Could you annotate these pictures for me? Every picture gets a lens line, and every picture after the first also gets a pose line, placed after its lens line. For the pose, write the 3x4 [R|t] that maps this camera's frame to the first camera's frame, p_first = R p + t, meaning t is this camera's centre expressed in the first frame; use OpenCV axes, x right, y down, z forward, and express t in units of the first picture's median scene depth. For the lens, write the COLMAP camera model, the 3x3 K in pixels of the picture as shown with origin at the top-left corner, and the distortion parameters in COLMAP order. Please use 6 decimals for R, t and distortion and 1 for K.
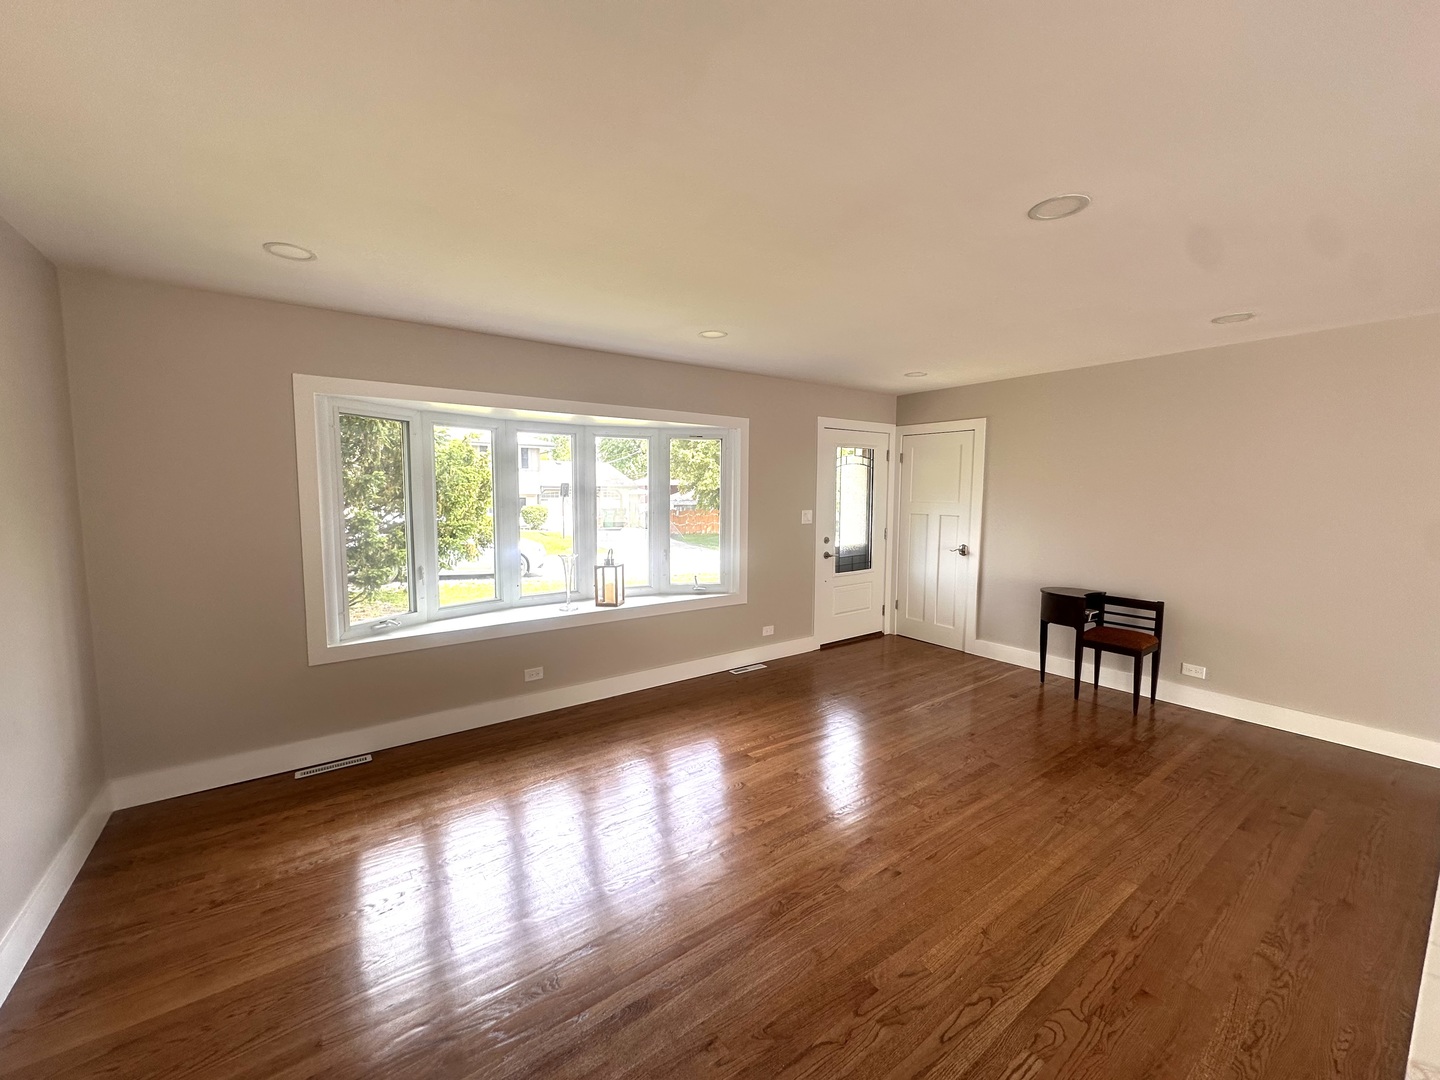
lens RADIAL K [[575.6, 0, 716.1], [0, 575.6, 538.5], [0, 0, 1]] dist [-0.002519, 0.000690]
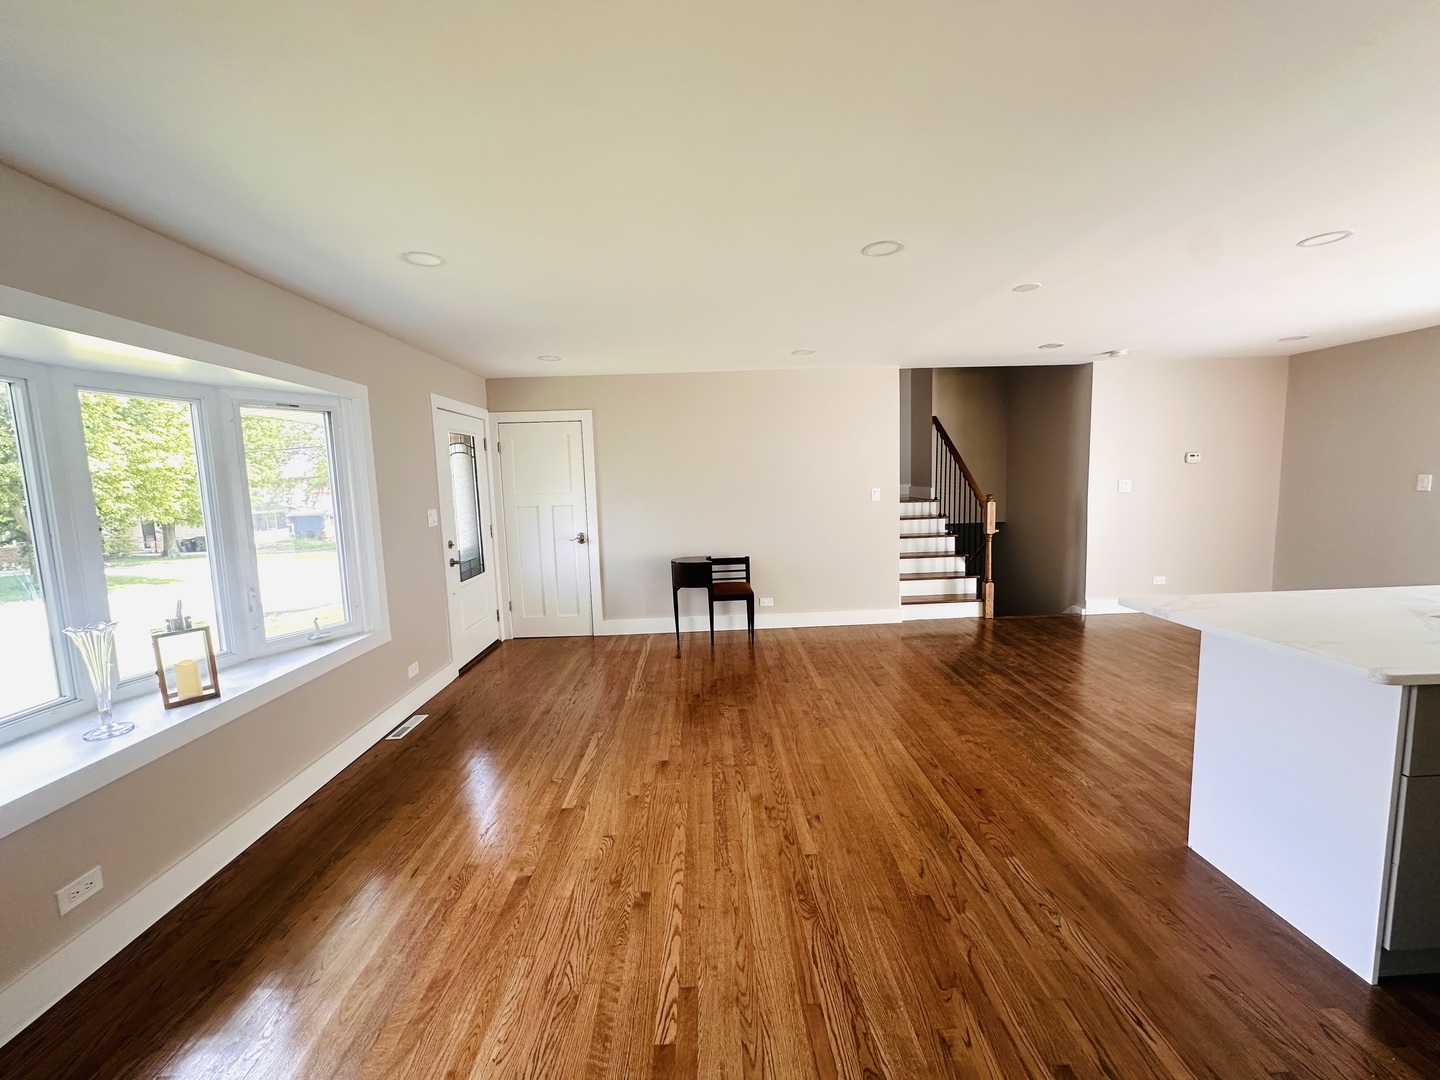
lens RADIAL K [[575.6, 0, 720.6], [0, 575.6, 540.2], [0, 0, 1]] dist [-0.002519, 0.000690]
pose [[0.561581, -0.111739, 0.819842, -0.333948], [0.105821, 0.992402, 0.062772, -0.017425], [-0.820627, 0.051505, 0.569139, 0.262664]]
